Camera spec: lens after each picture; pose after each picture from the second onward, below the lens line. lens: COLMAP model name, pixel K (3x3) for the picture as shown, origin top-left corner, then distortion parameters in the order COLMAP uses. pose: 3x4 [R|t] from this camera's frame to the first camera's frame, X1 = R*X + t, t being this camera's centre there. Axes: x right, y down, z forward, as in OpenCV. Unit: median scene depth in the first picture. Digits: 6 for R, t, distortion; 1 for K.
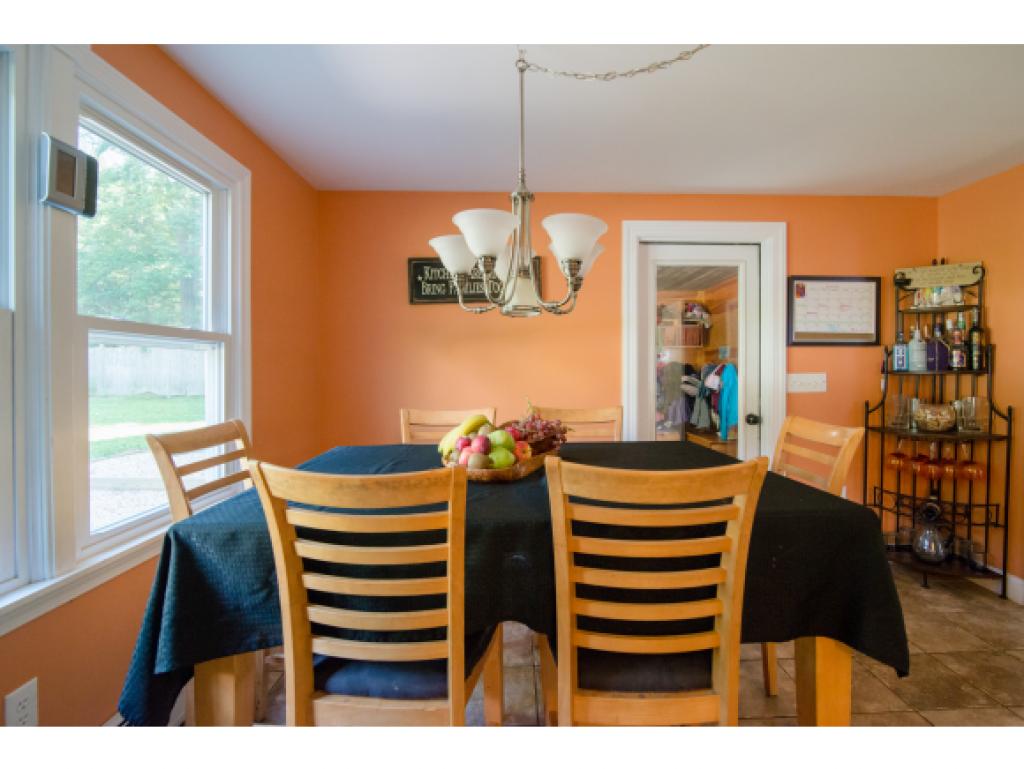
lens RADIAL K [[473.6, 0, 514.0], [0, 473.6, 375.7], [0, 0, 1]] dist [-0.023550, -0.002699]
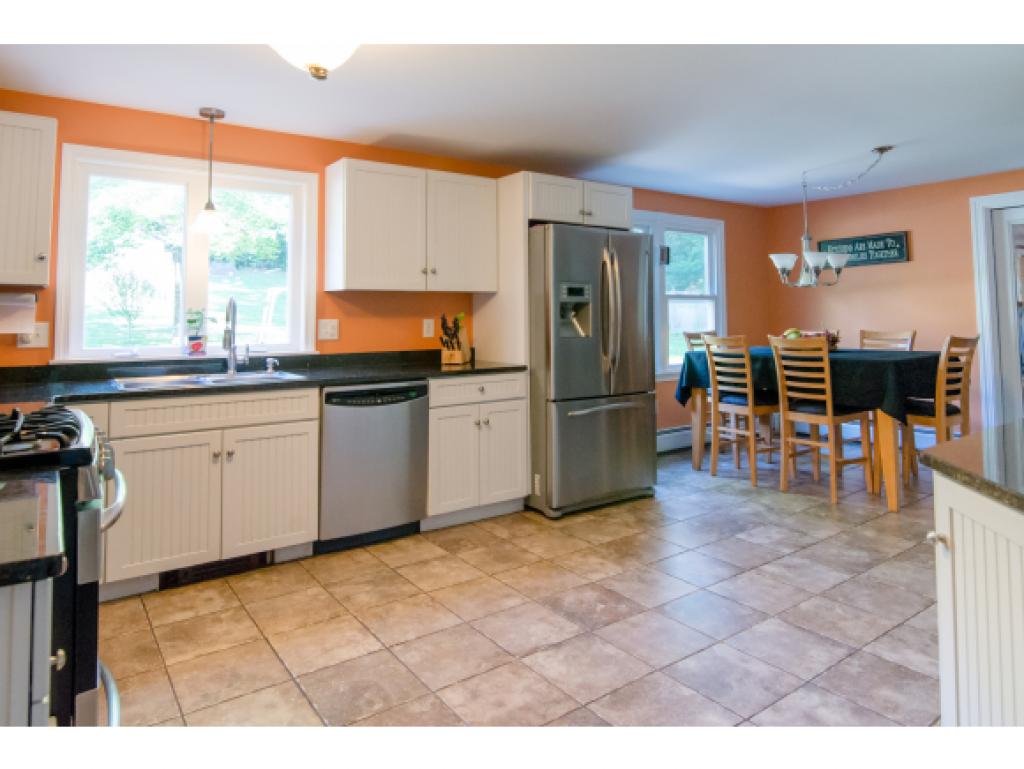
lens RADIAL K [[650.2, 0, 504.5], [0, 650.2, 273.9], [0, 0, 1]] dist [-0.000708, -0.006605]
pose [[0.550179, -0.057252, -0.833082, 2.819994], [0.001124, 0.997697, -0.067822, 0.041168], [0.835046, 0.036378, 0.548976, -3.084407]]
